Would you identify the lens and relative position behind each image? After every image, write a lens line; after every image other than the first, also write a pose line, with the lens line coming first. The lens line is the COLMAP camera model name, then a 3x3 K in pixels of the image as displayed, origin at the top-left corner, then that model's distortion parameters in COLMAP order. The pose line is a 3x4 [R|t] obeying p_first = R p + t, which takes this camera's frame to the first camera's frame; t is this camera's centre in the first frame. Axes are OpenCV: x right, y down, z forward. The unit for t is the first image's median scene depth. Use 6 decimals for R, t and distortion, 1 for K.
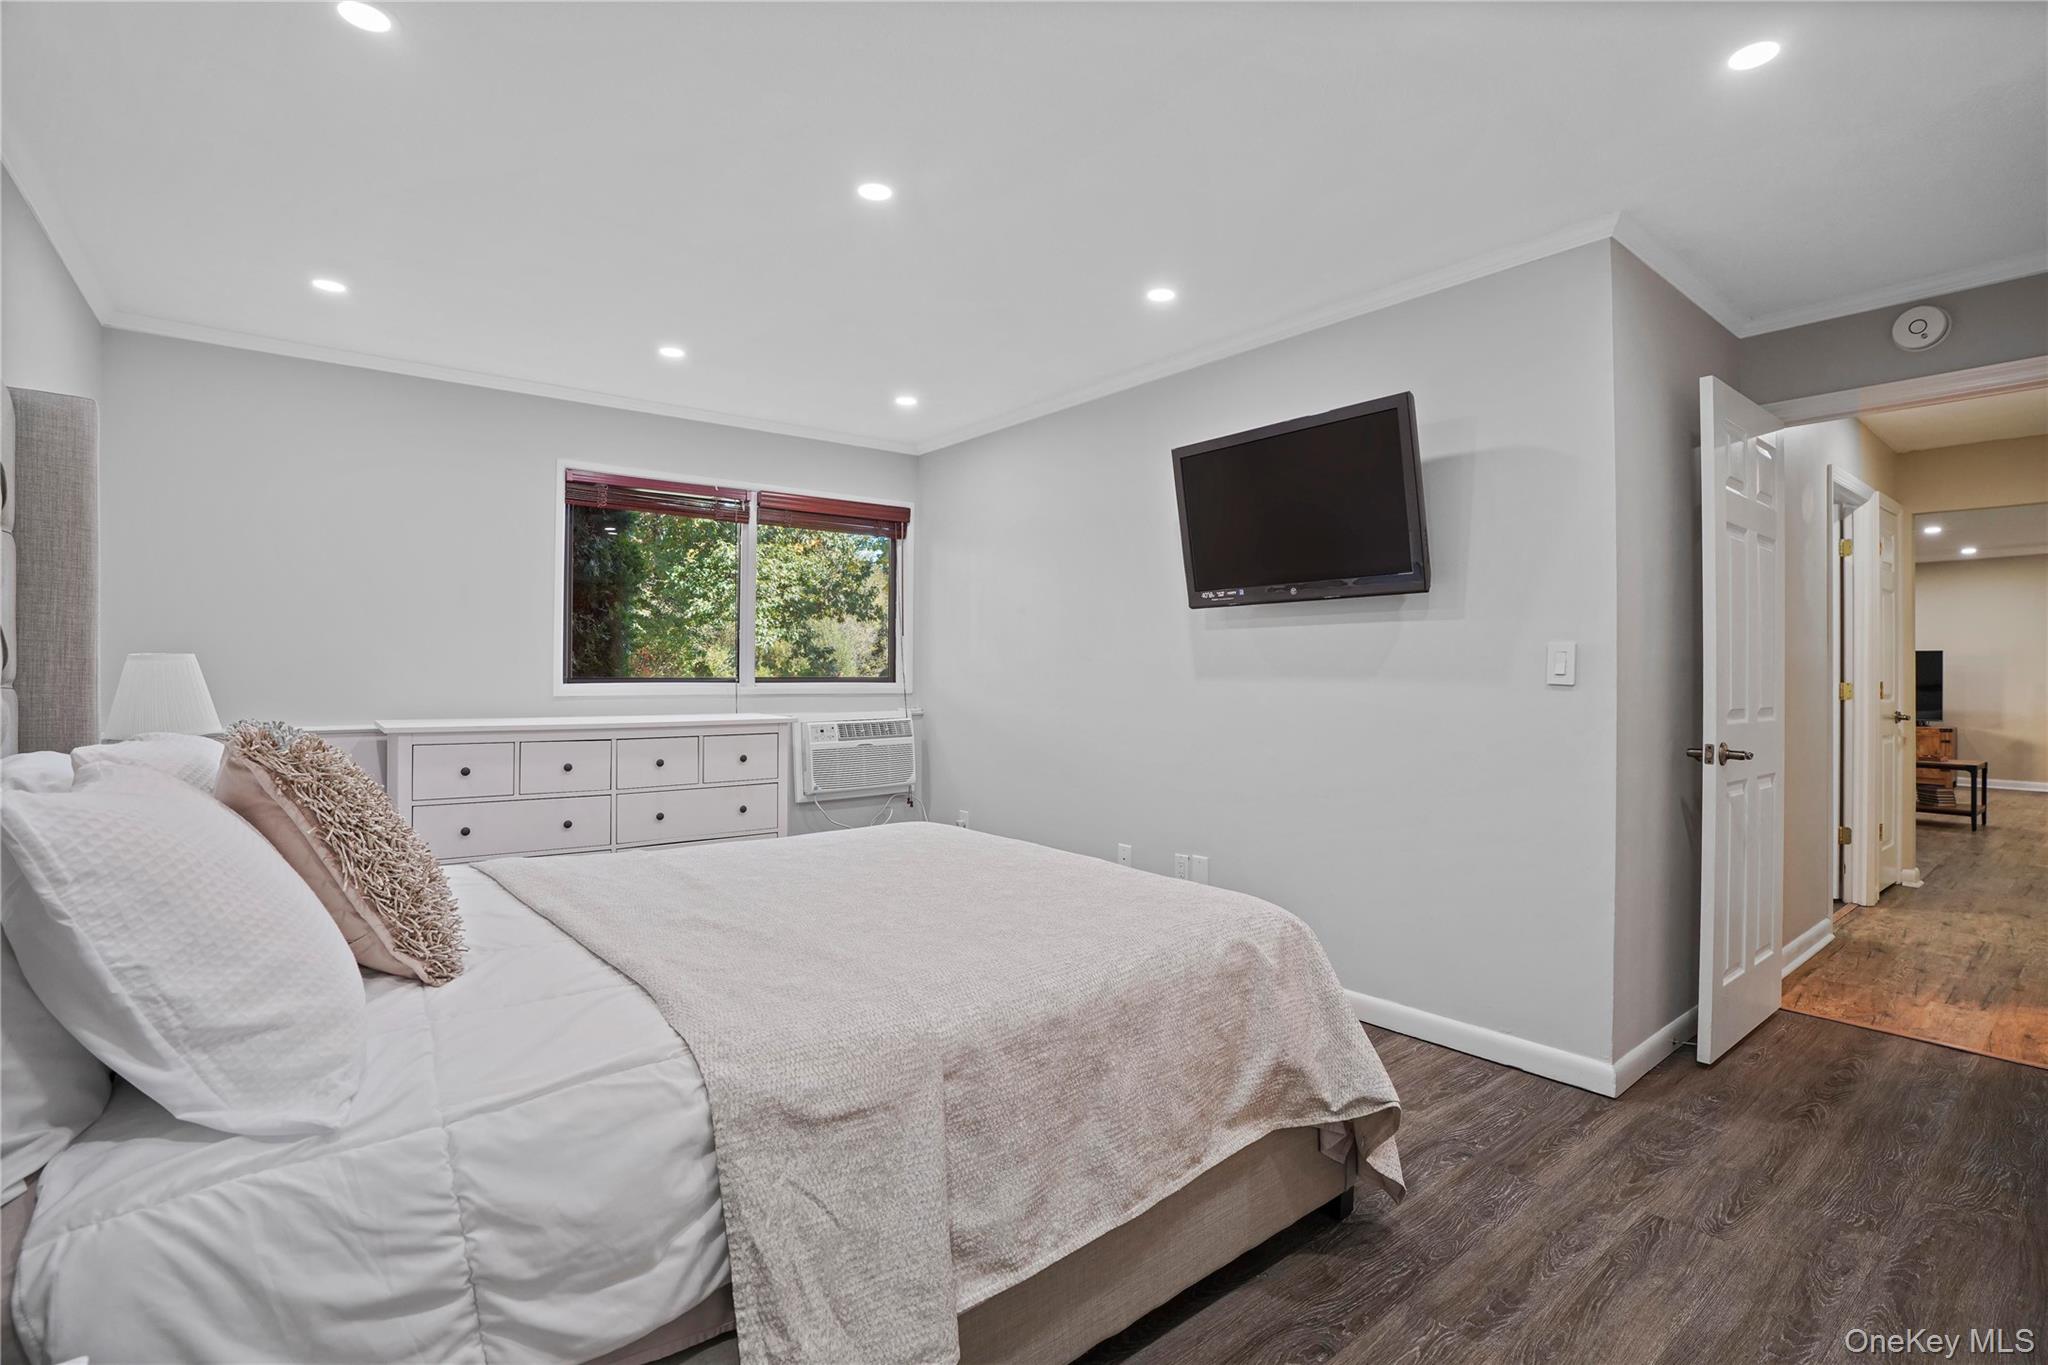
lens RADIAL K [[956.4, 0, 1049.3], [0, 956.4, 687.2], [0, 0, 1]] dist [-0.062761, 0.031462]
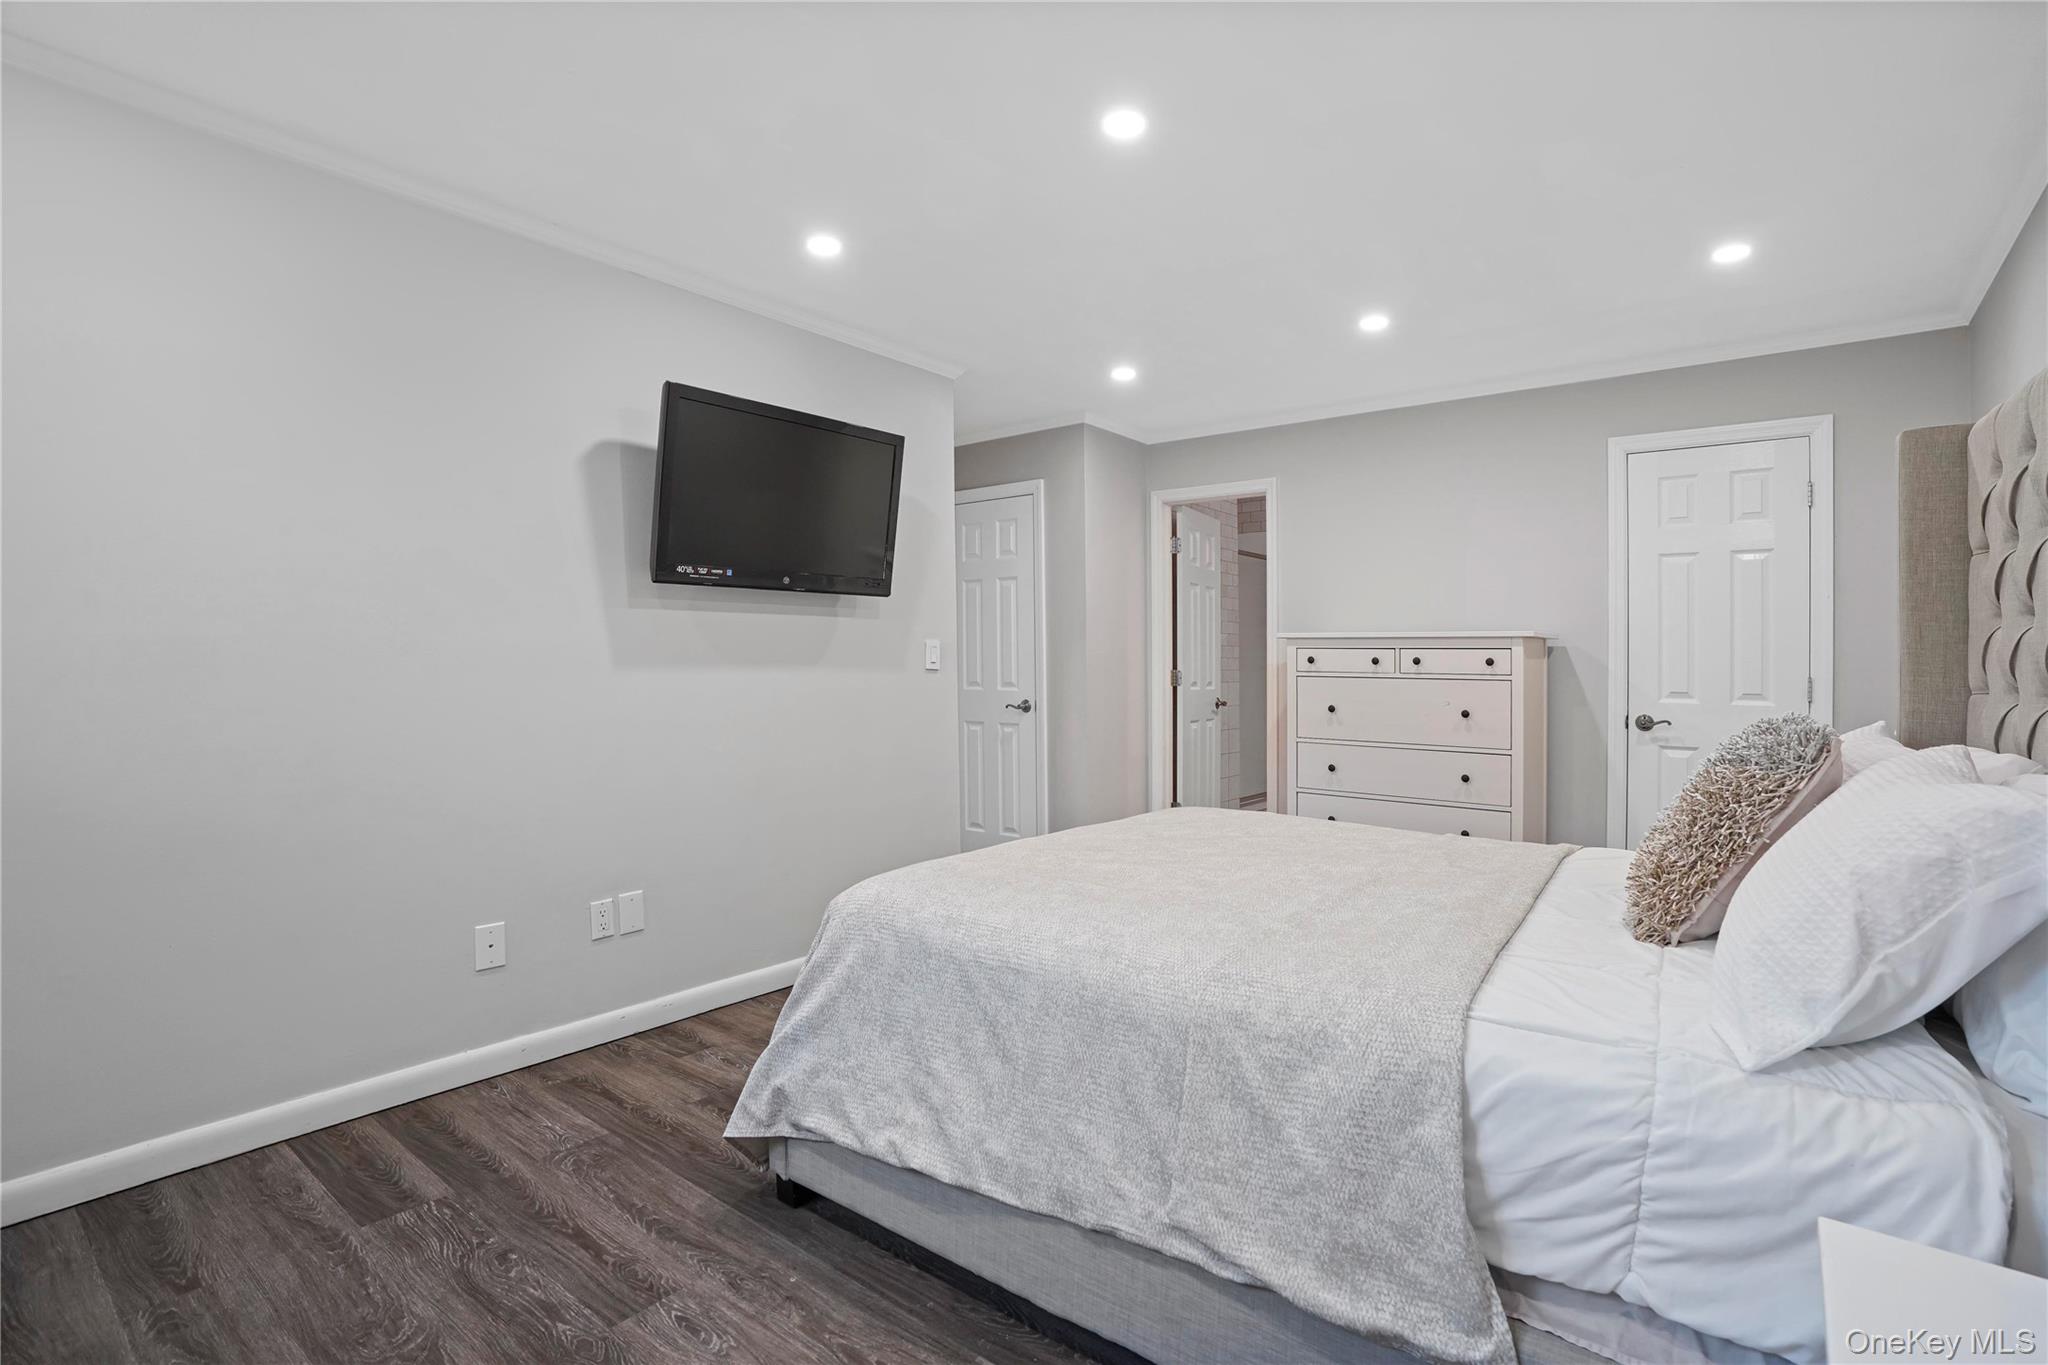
lens RADIAL K [[956.4, 0, 1049.3], [0, 956.4, 687.2], [0, 0, 1]] dist [-0.062761, 0.031462]
pose [[-0.197049, -0.029751, 0.979942, -0.739605], [0.010722, 0.999414, 0.032498, -0.016808], [-0.980335, 0.016910, -0.196614, 0.877413]]
